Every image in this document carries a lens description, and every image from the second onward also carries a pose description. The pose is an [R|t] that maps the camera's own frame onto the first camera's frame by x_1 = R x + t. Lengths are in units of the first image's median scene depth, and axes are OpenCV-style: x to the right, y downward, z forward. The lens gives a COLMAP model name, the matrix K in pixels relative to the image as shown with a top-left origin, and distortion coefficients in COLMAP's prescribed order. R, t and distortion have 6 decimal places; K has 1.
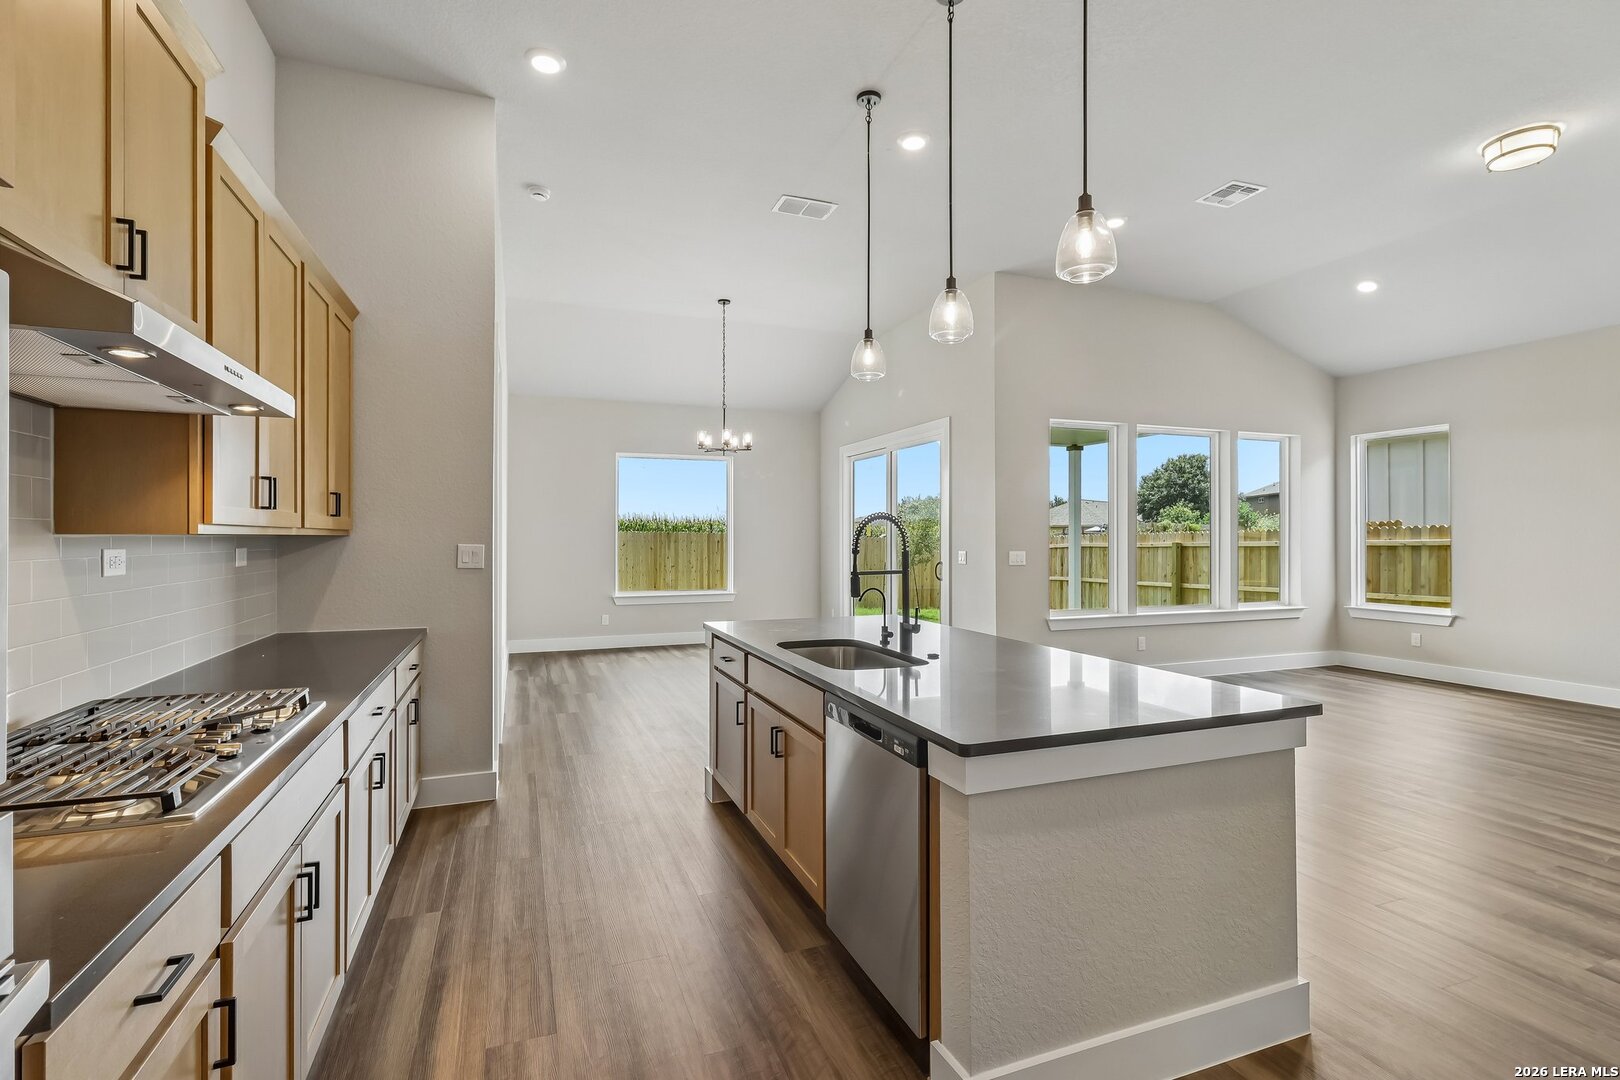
lens RADIAL K [[750.2, 0, 808.7], [0, 750.2, 531.9], [0, 0, 1]] dist [-0.001789, -0.001649]
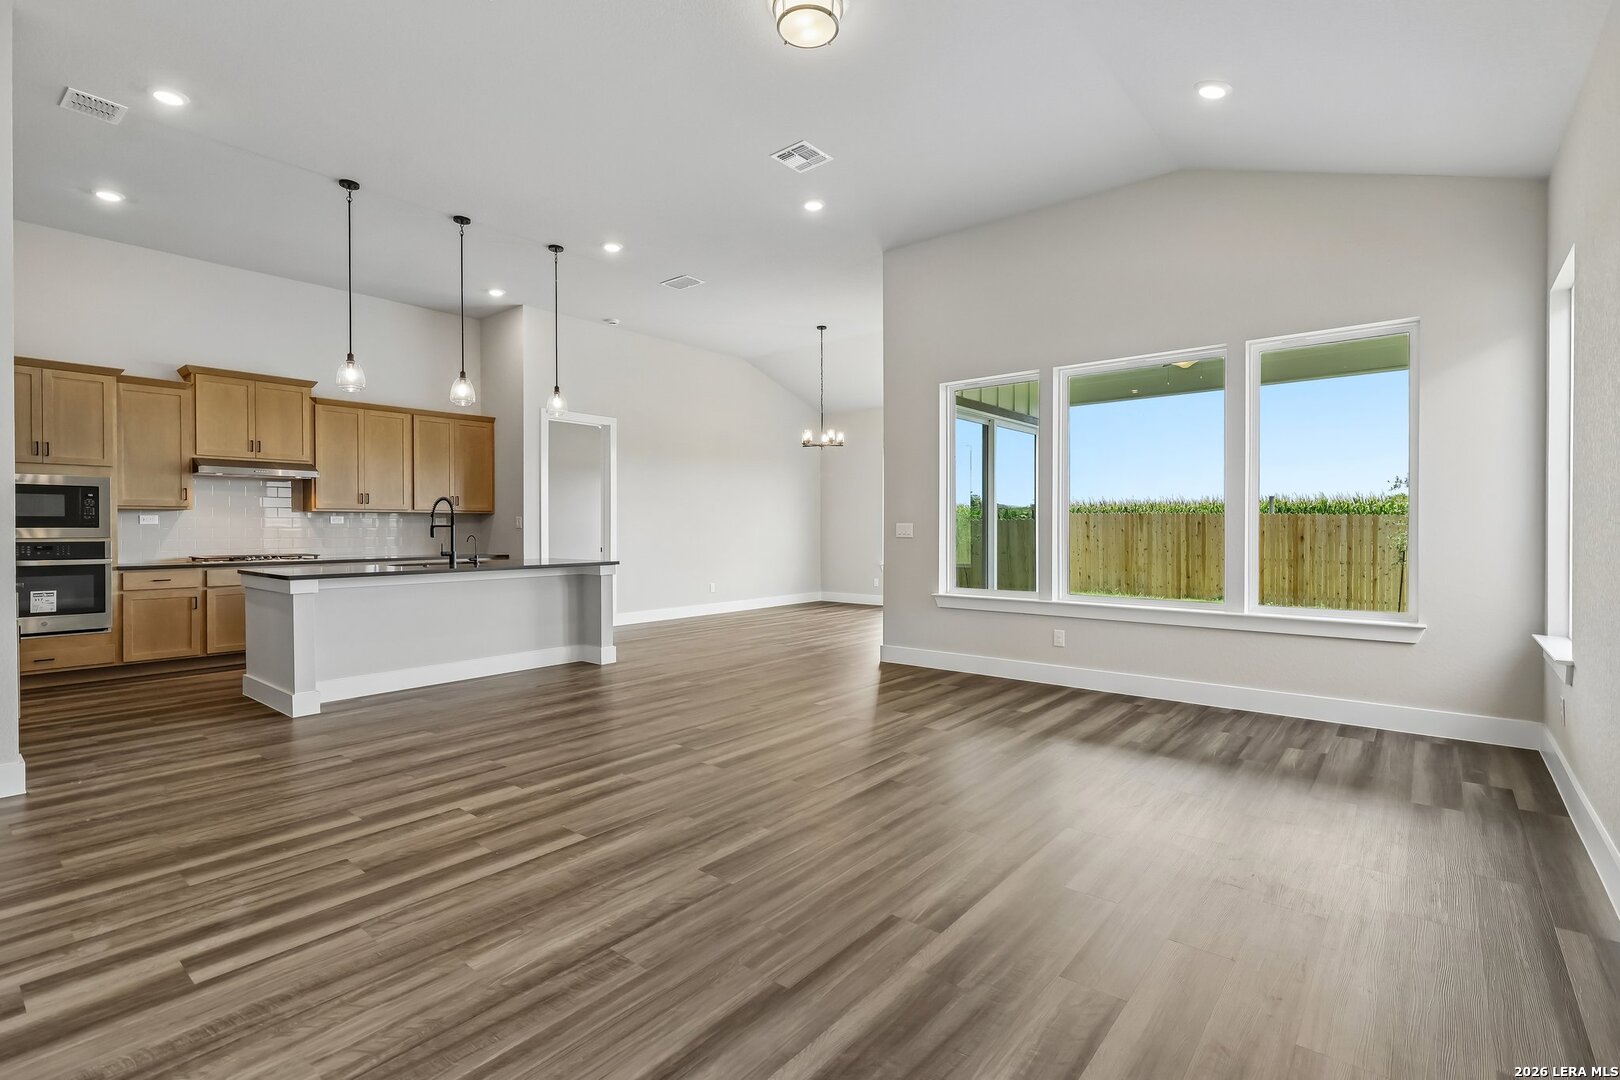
lens RADIAL K [[750.2, 0, 808.5], [0, 750.2, 539.8], [0, 0, 1]] dist [-0.001789, -0.001649]
pose [[0.489885, 0.014099, -0.871673, 0.988184], [0.007987, 0.999755, 0.020660, 0.023690], [0.871751, -0.017083, 0.489652, 0.357990]]
